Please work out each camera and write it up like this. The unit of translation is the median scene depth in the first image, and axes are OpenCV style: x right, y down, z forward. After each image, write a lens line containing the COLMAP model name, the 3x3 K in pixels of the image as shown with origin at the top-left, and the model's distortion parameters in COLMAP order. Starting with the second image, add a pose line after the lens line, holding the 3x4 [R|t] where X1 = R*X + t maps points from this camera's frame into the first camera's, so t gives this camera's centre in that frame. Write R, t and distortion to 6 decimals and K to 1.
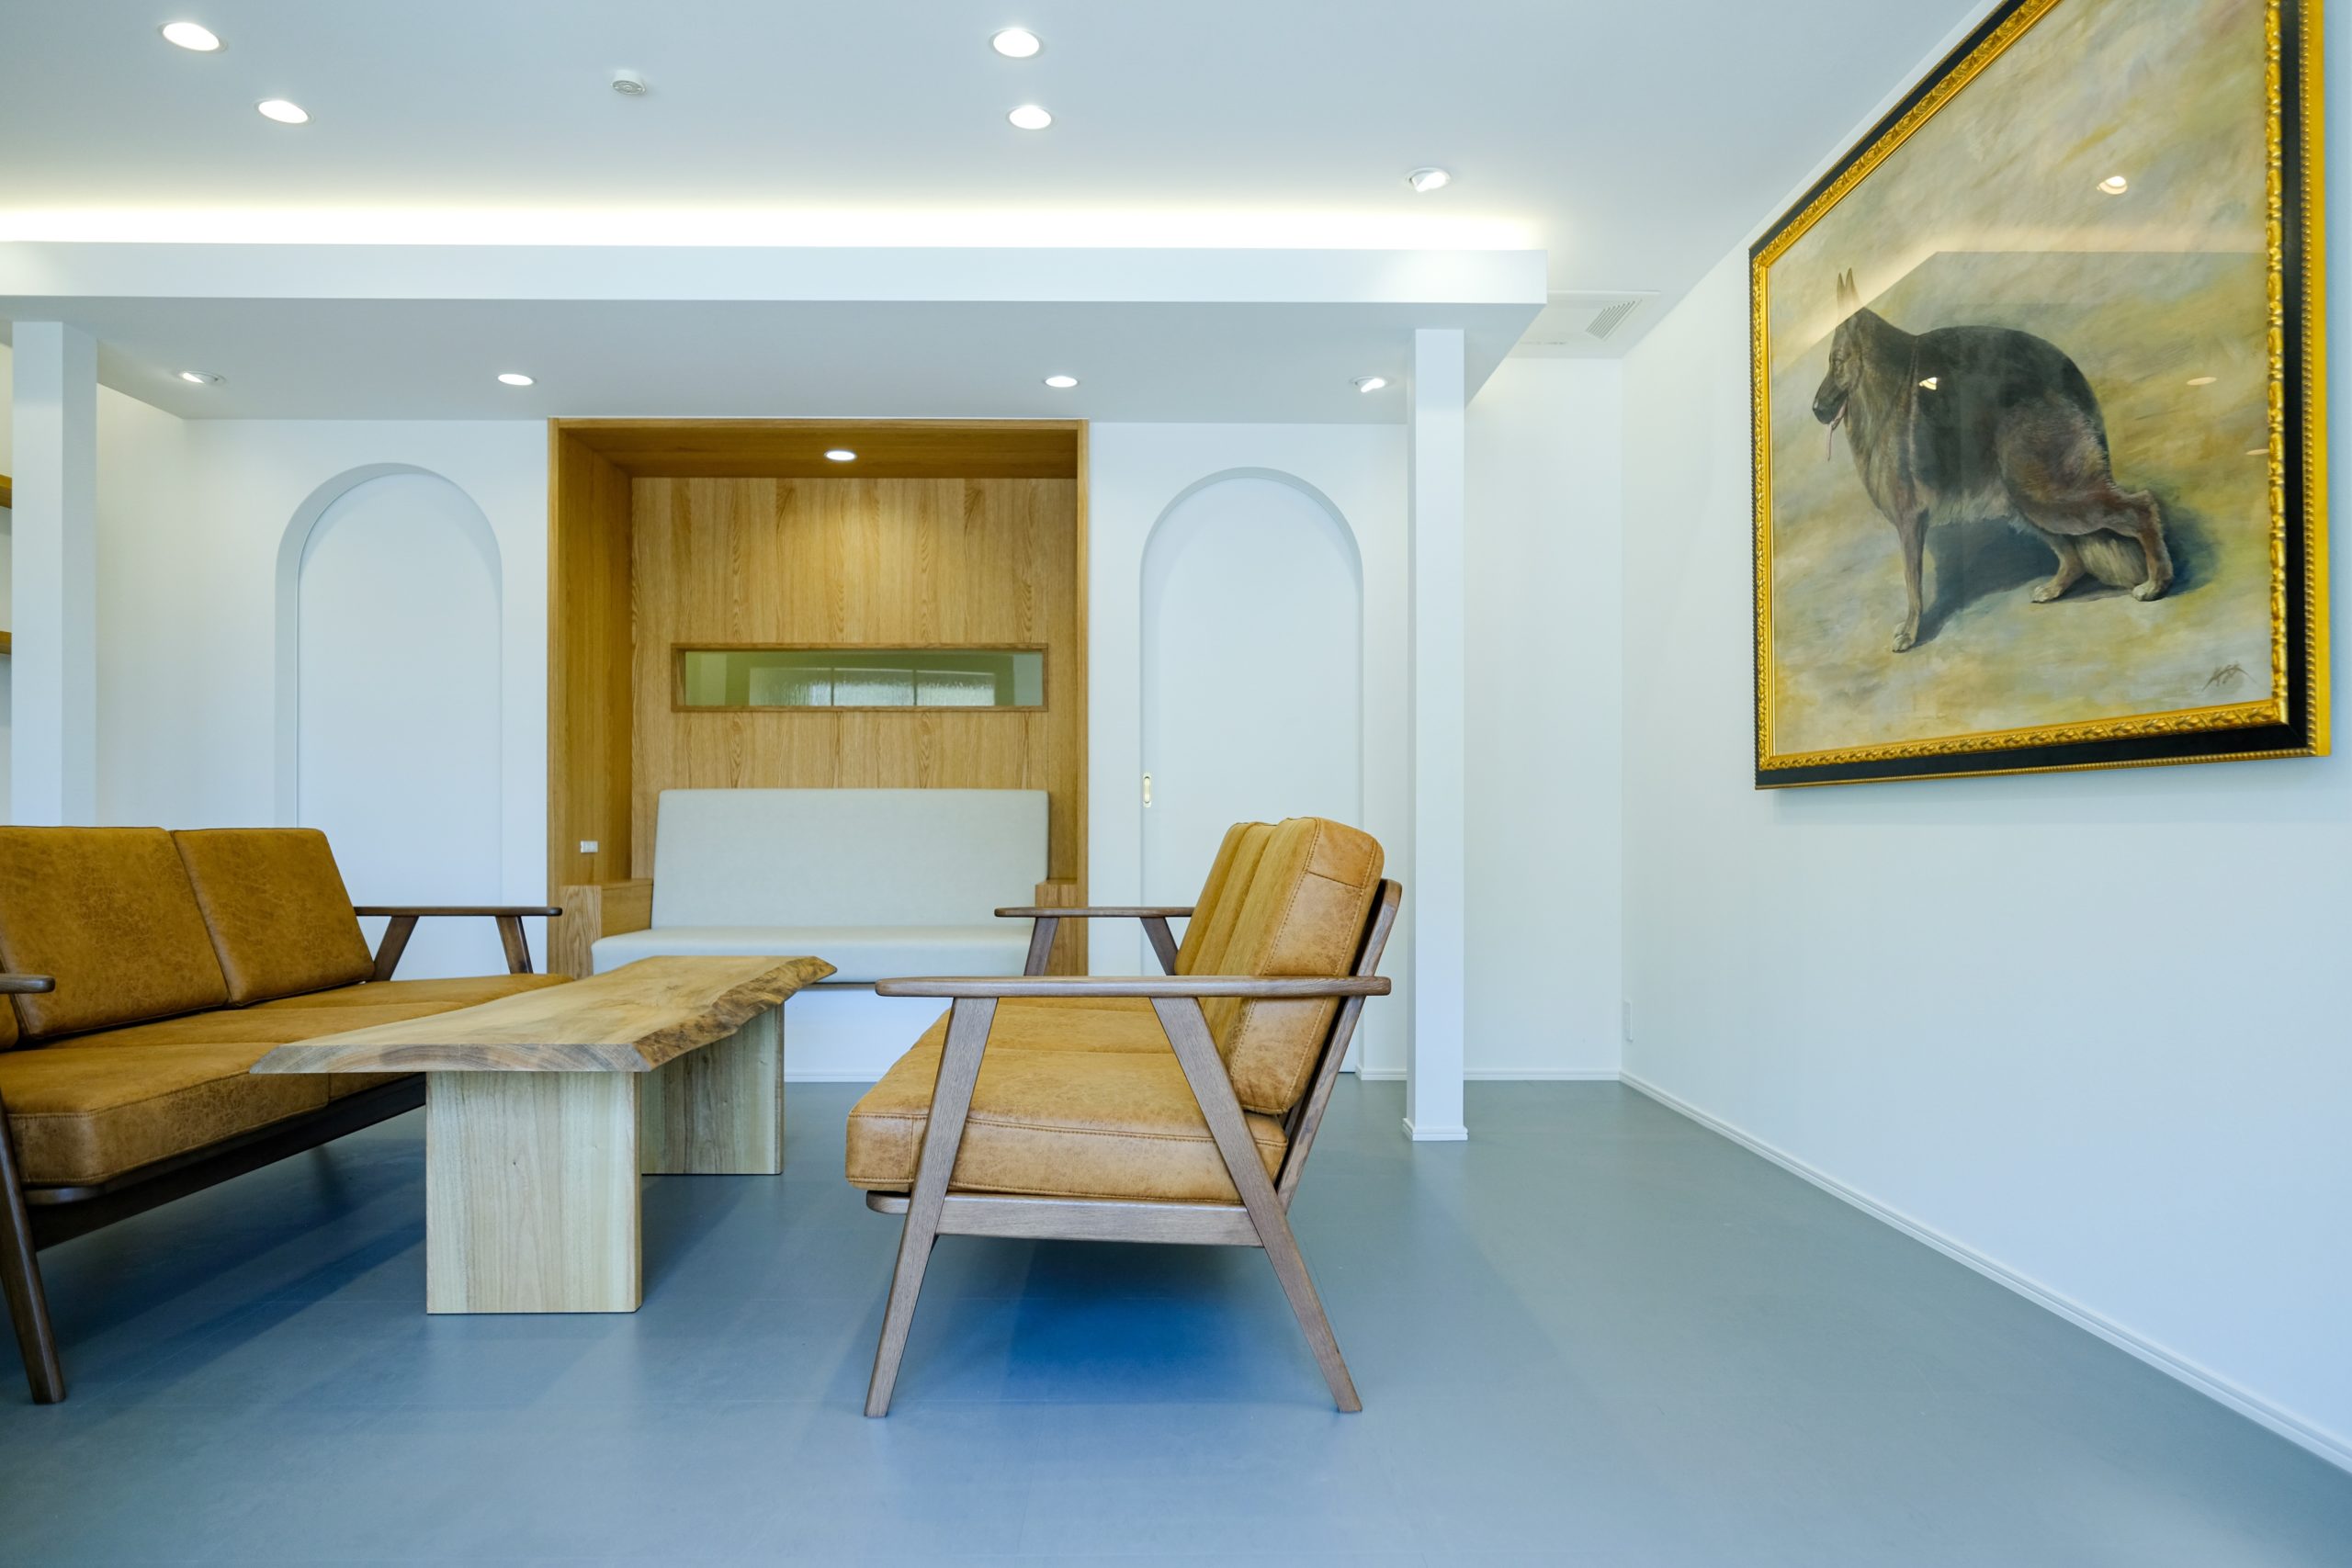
lens RADIAL K [[1483.3, 0, 1174.5], [0, 1483.3, 828.0], [0, 0, 1]] dist [-0.001787, 0.005487]
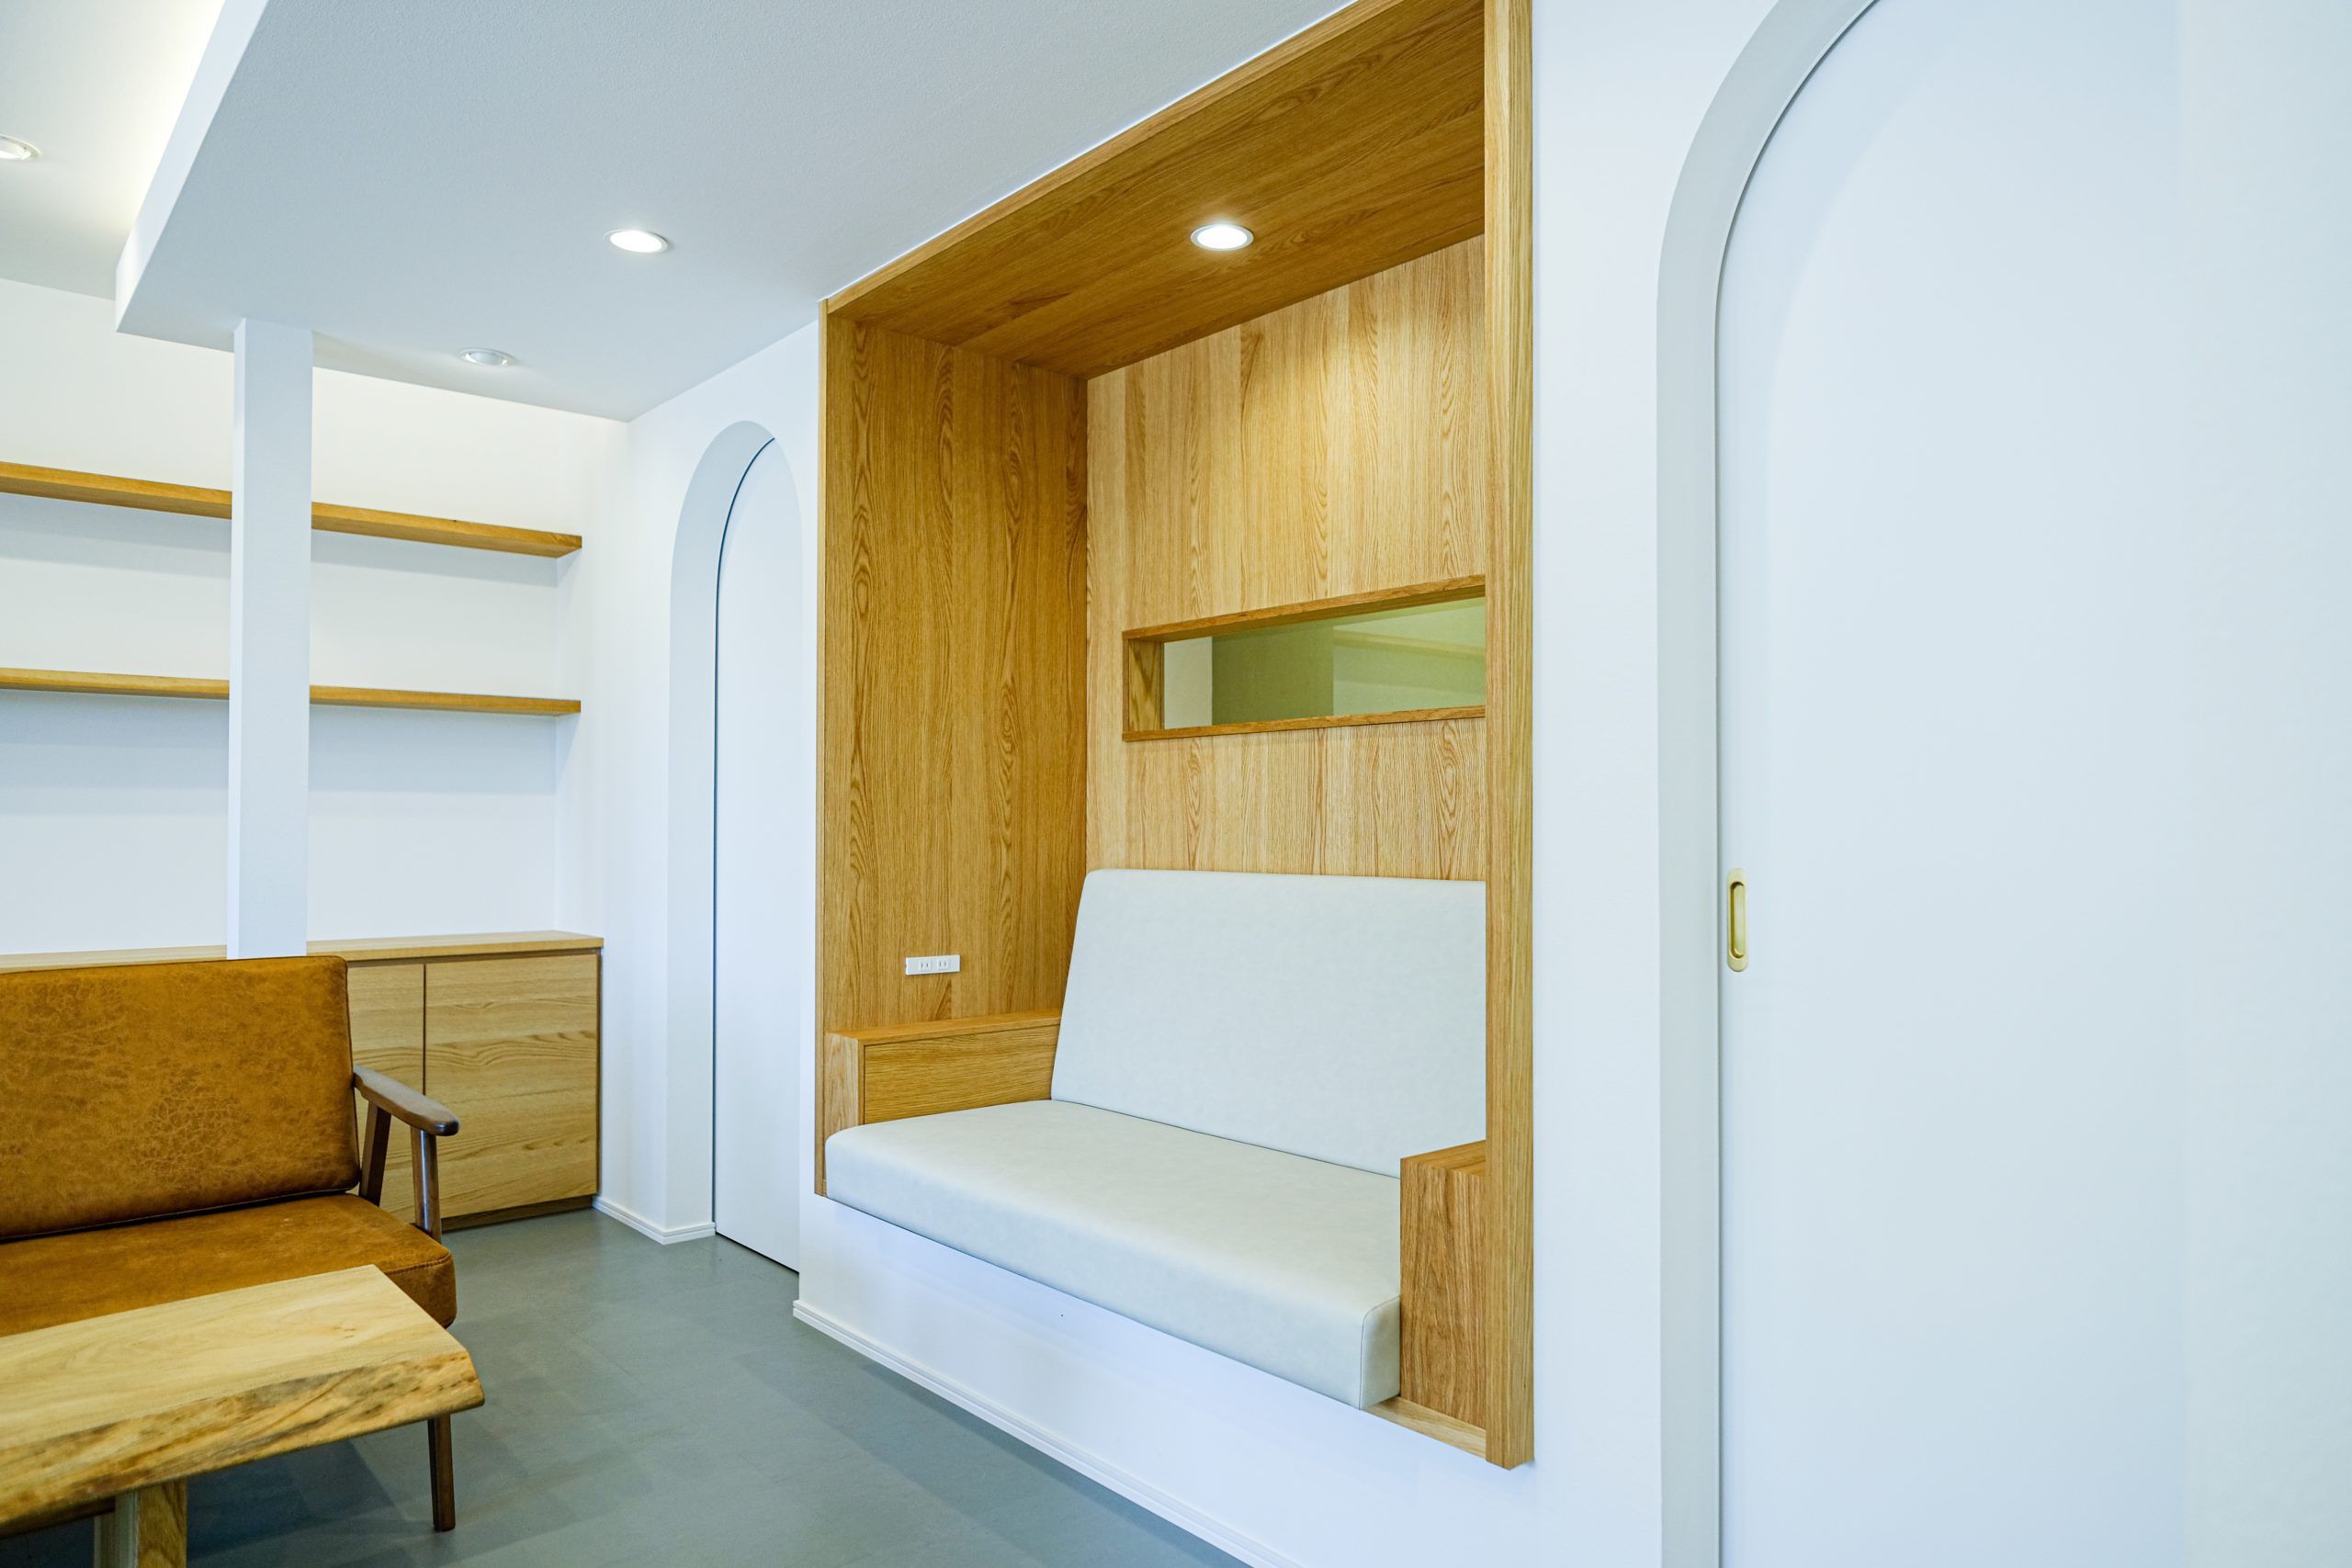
lens RADIAL K [[1460.8, 0, 1199.3], [0, 1460.8, 800.1], [0, 0, 1]] dist [-0.003368, -0.000392]
pose [[0.653015, -0.011653, -0.757255, 0.162746], [-0.000417, 0.999876, -0.015746, -0.050198], [0.757344, 0.010599, 0.652930, 0.706625]]
